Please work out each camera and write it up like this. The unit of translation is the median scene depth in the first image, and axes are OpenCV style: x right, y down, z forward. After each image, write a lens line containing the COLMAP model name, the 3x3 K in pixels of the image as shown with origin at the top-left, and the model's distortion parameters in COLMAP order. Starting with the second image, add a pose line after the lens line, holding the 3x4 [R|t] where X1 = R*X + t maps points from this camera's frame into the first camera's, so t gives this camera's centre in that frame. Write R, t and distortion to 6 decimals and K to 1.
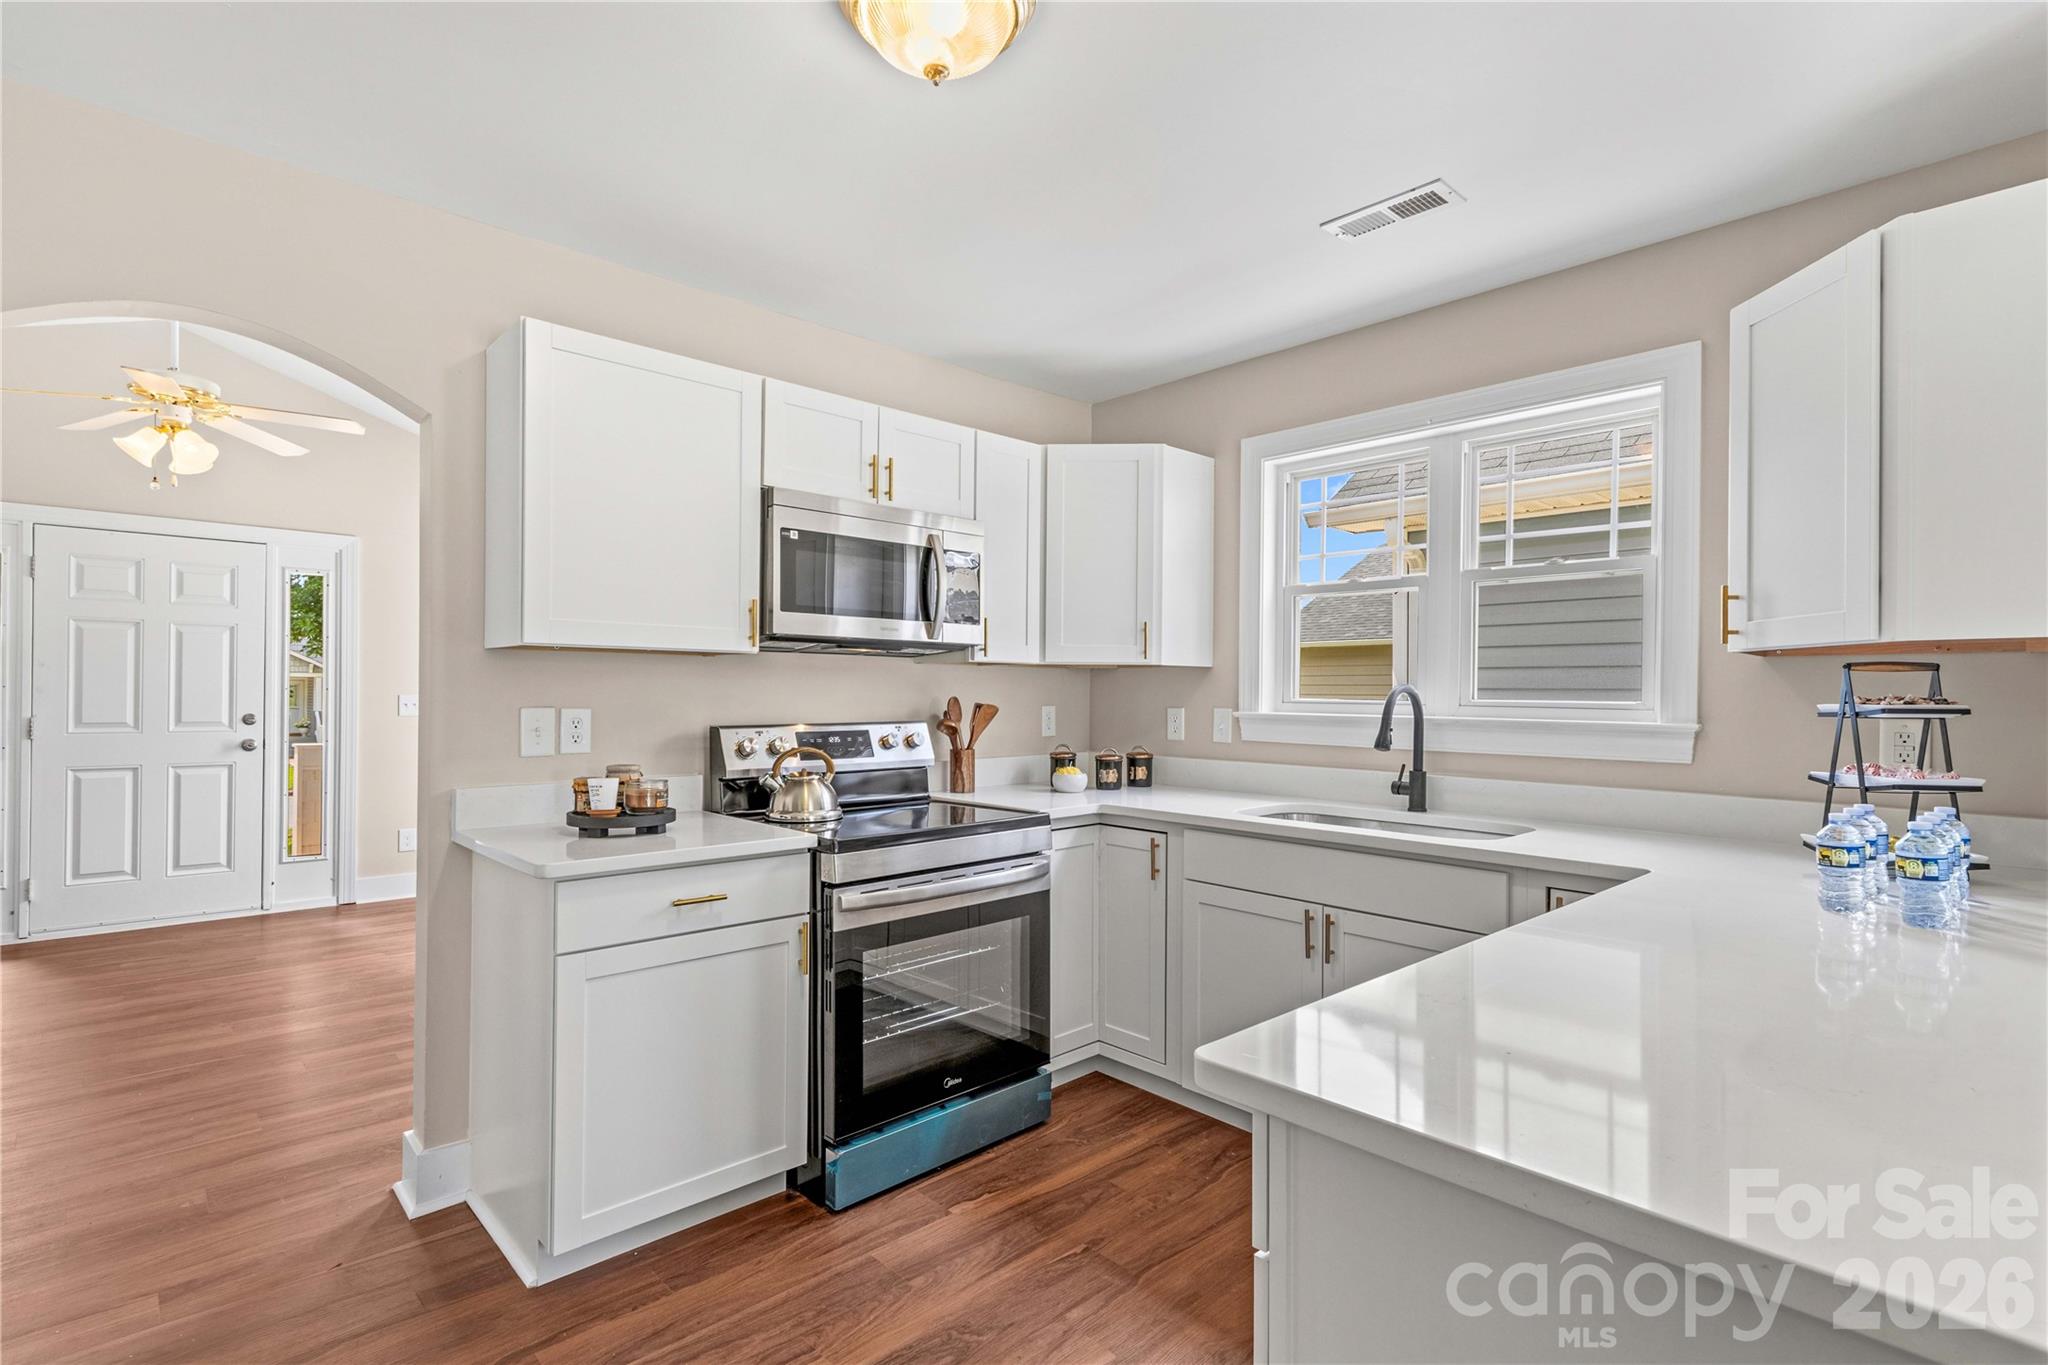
lens RADIAL K [[959.1, 0, 959.3], [0, 959.1, 694.4], [0, 0, 1]] dist [0.002101, 0.000536]
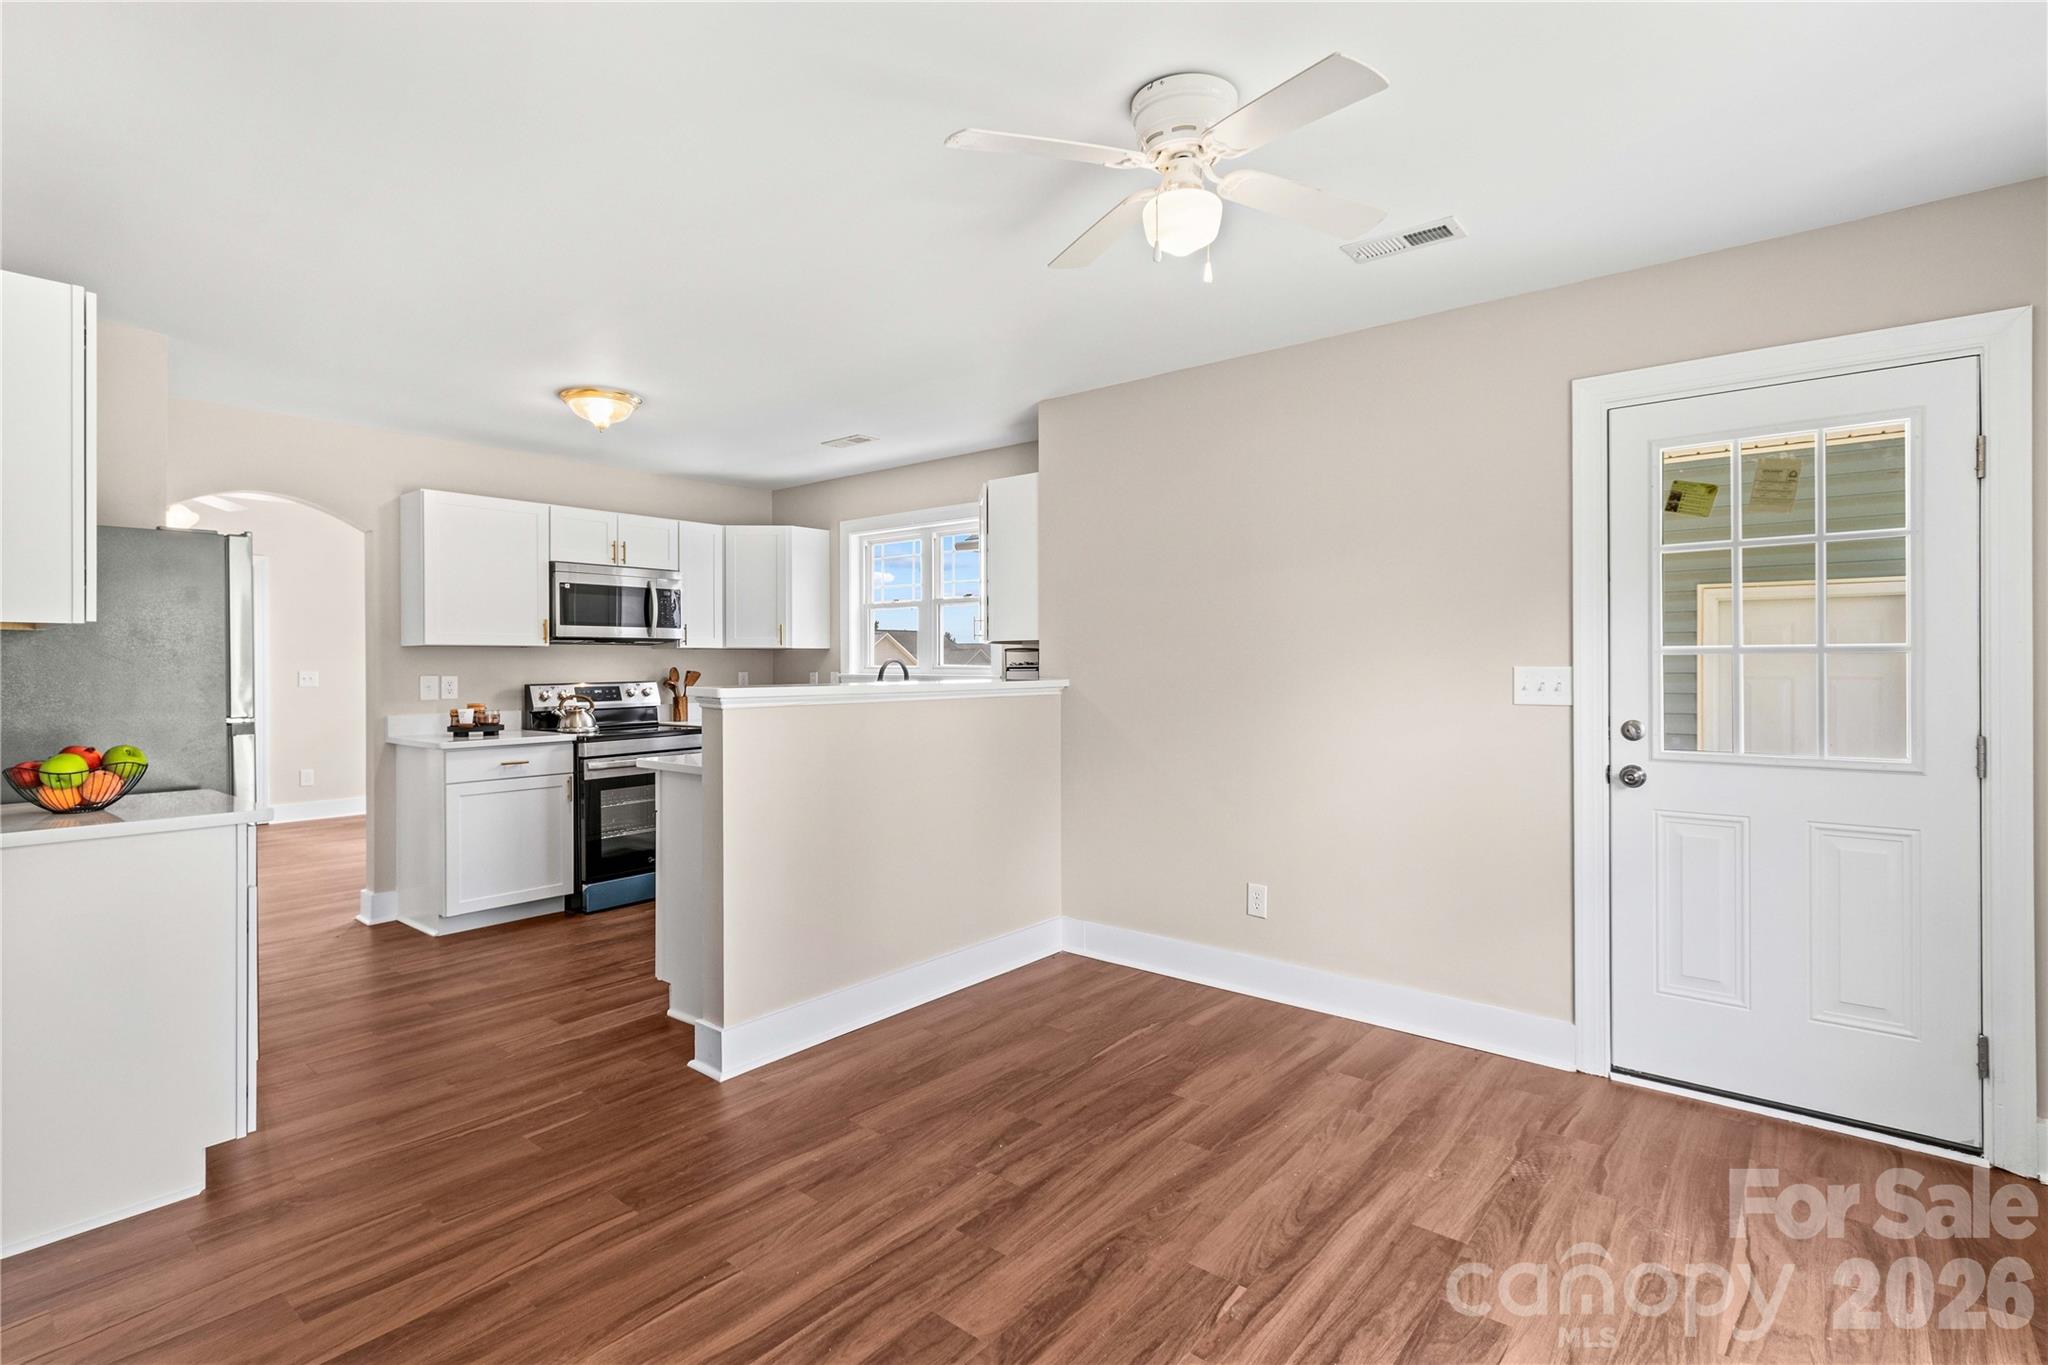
lens RADIAL K [[955.8, 0, 975.2], [0, 955.8, 665.1], [0, 0, 1]] dist [0.003062, 0.000670]
pose [[0.989194, -0.015326, 0.145807, 0.349767], [0.015747, 0.999875, -0.001736, 0.012090], [-0.145762, 0.004013, 0.989312, -1.011310]]
